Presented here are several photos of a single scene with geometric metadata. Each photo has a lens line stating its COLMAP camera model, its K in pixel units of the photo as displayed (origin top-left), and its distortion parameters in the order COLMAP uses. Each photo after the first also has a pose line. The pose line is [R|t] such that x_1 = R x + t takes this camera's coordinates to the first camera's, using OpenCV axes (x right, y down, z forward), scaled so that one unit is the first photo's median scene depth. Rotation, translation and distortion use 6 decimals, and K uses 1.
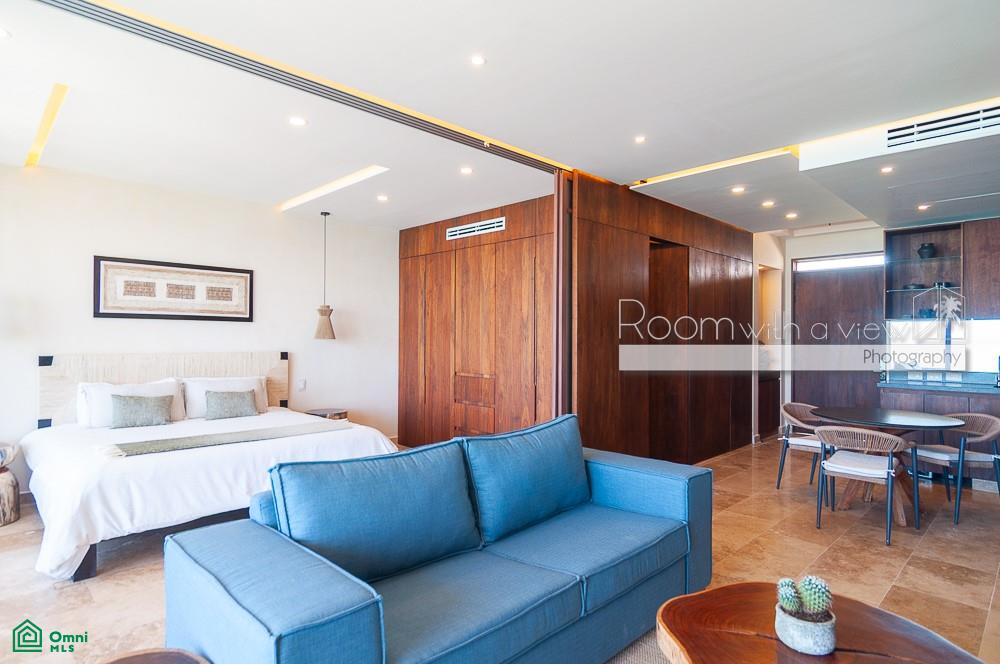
lens RADIAL K [[539.8, 0, 496.2], [0, 539.8, 334.0], [0, 0, 1]] dist [-0.001680, 0.006126]
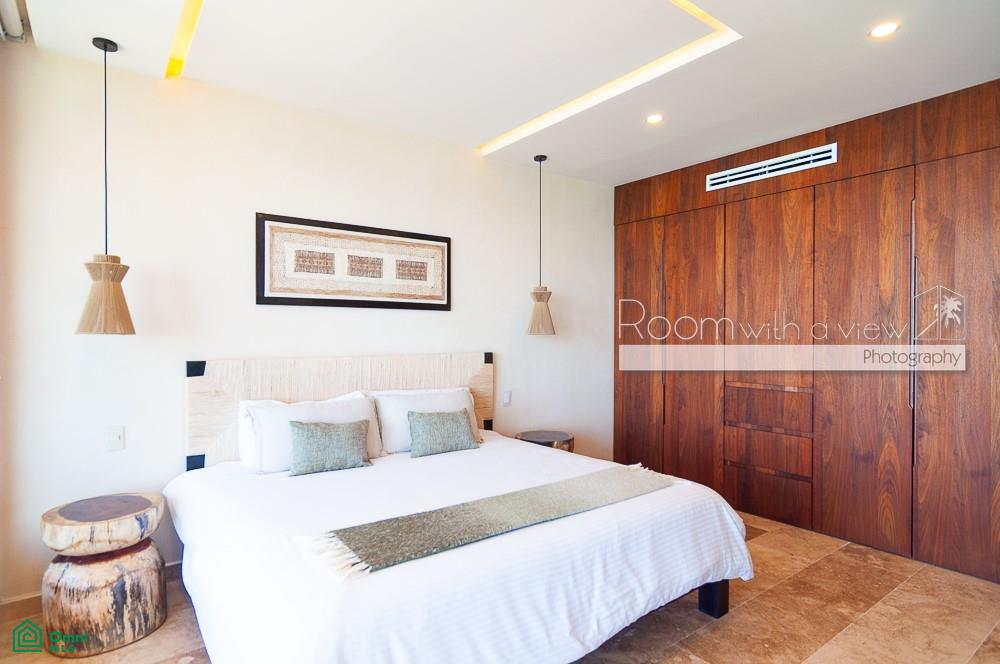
lens RADIAL K [[539.8, 0, 505.1], [0, 539.8, 332.6], [0, 0, 1]] dist [-0.001680, 0.006126]
pose [[0.991437, -0.005195, -0.130485, -0.297696], [0.006015, 0.999965, 0.005890, 0.002742], [0.130449, -0.006624, 0.991433, 0.314936]]
